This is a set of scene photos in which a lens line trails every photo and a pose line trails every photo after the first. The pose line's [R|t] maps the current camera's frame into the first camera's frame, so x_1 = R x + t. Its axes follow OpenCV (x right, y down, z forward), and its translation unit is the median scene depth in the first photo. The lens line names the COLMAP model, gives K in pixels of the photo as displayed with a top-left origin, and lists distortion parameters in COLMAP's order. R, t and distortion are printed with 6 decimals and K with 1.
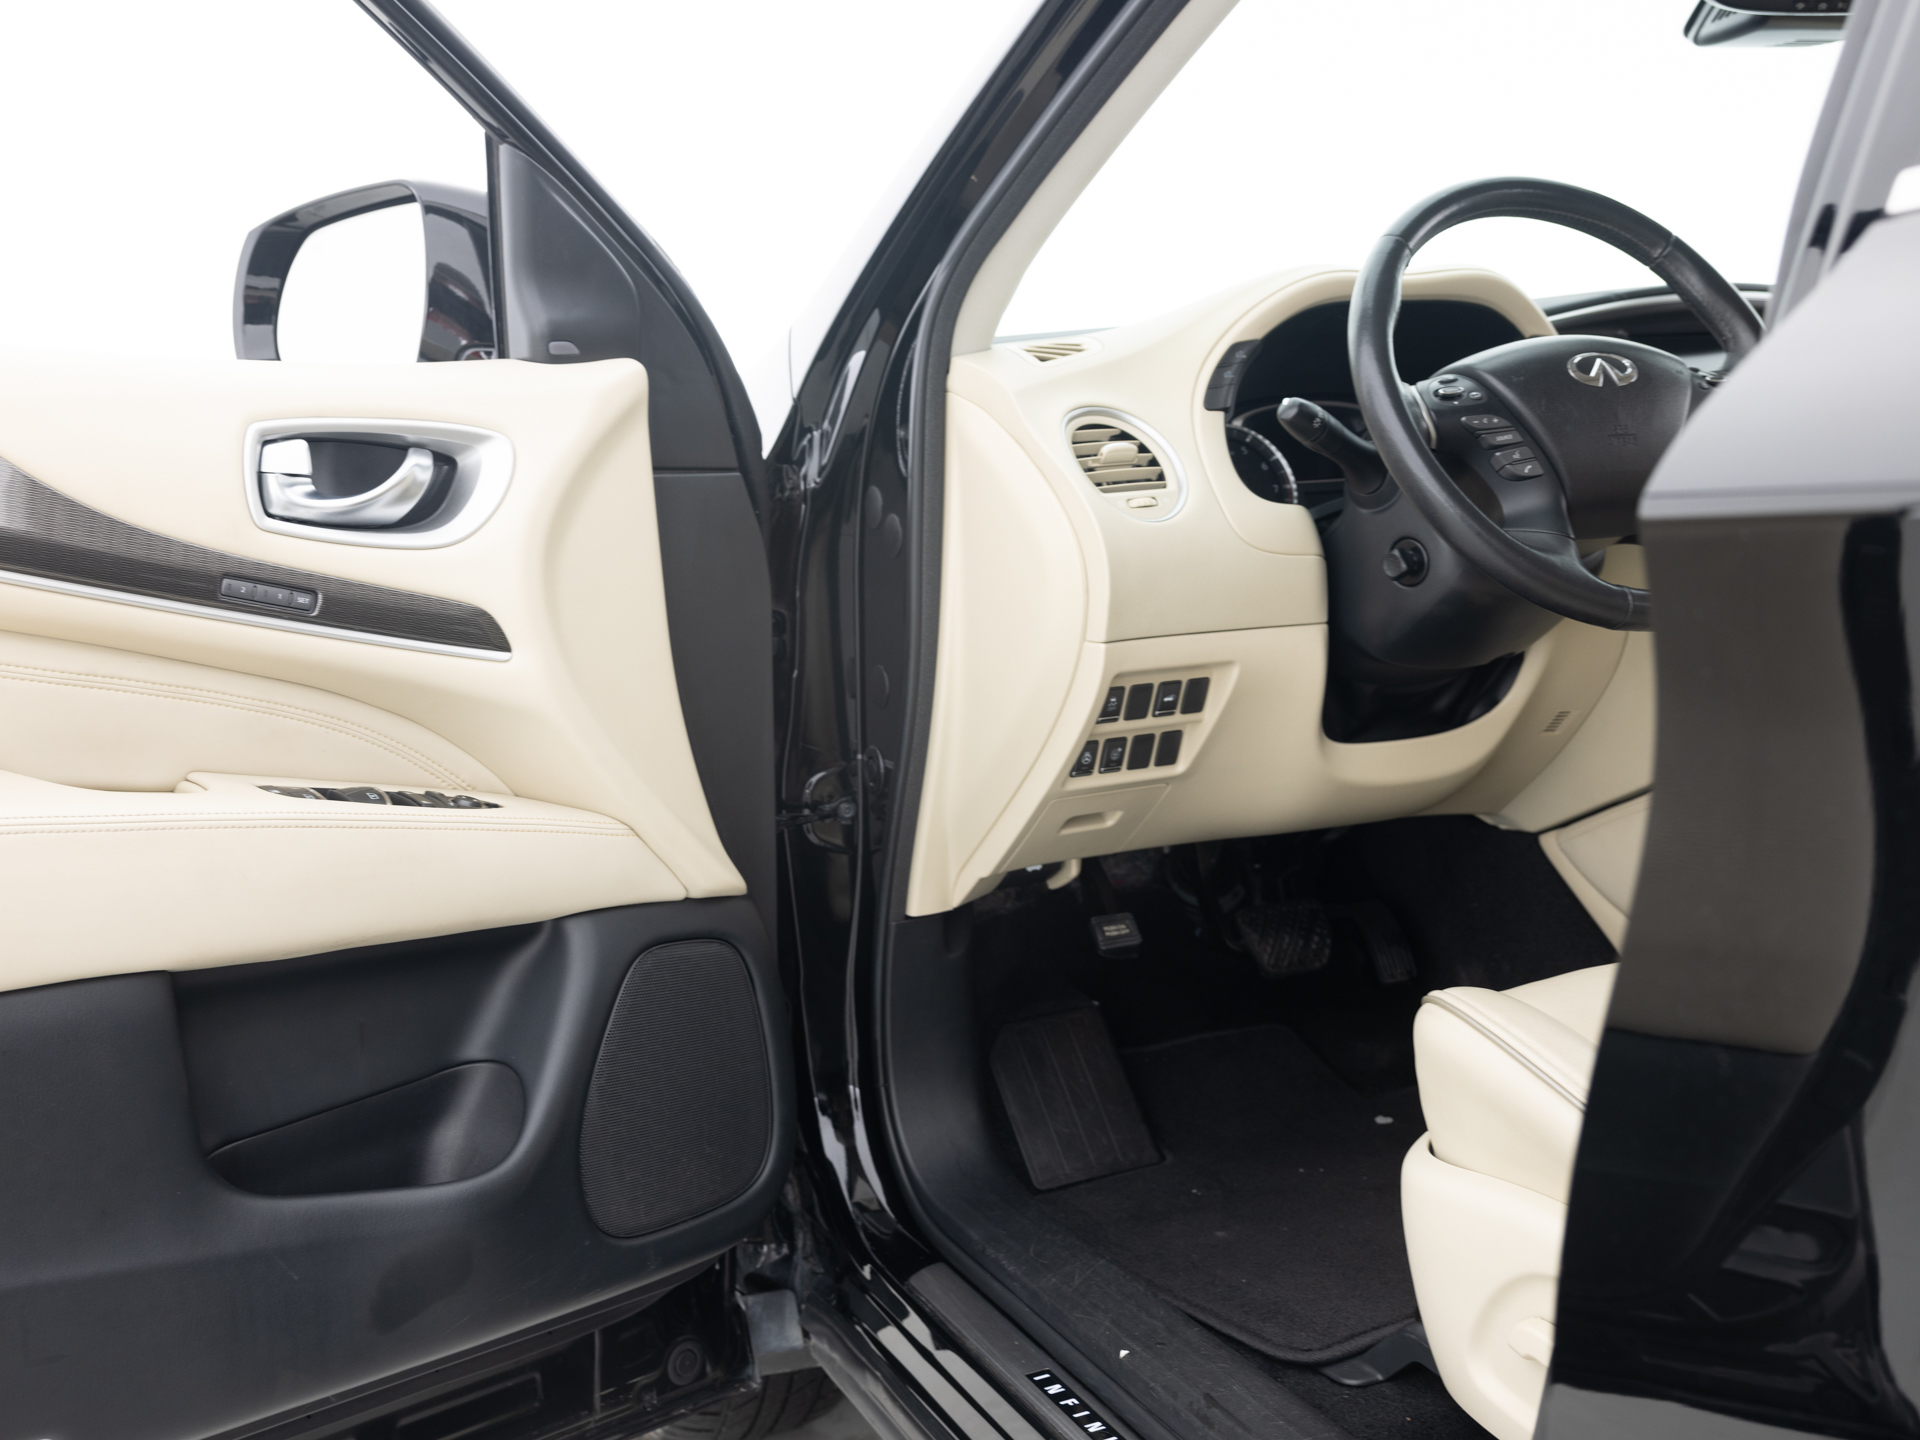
lens RADIAL K [[1970.3, 0, 969.6], [0, 1970.3, 717.6], [0, 0, 1]] dist [-0.016210, 0.000000]
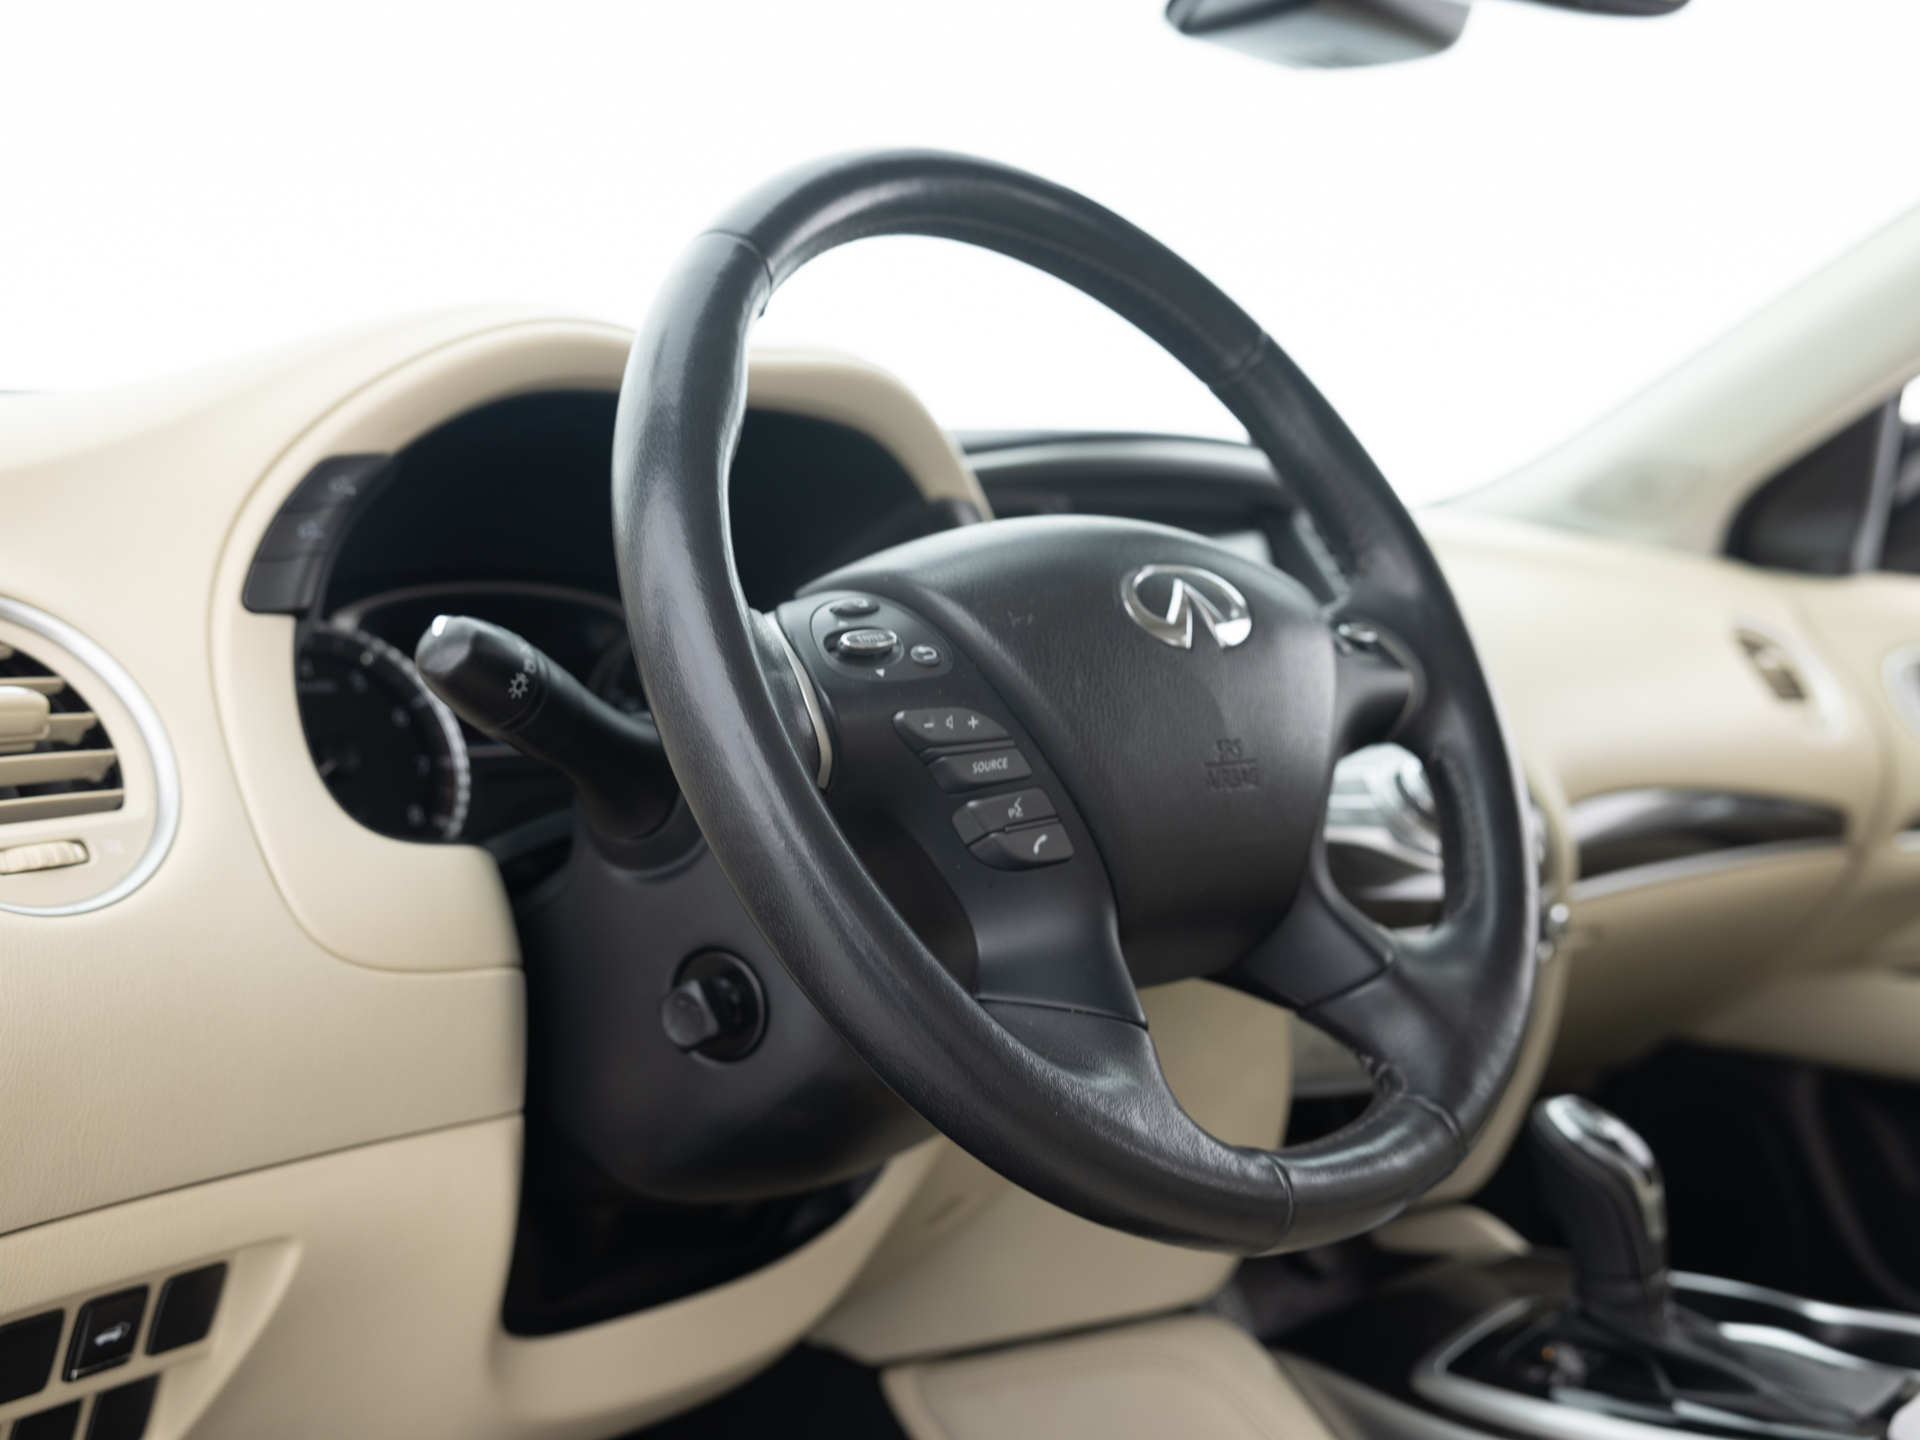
lens RADIAL K [[1970.3, 0, 957.5], [0, 1970.3, 712.6], [0, 0, 1]] dist [-0.016210, 0.000000]
pose [[0.919300, 0.049820, 0.390391, 0.100632], [-0.028726, 0.997803, -0.059692, -0.118994], [-0.392507, 0.043661, 0.918712, 0.585868]]
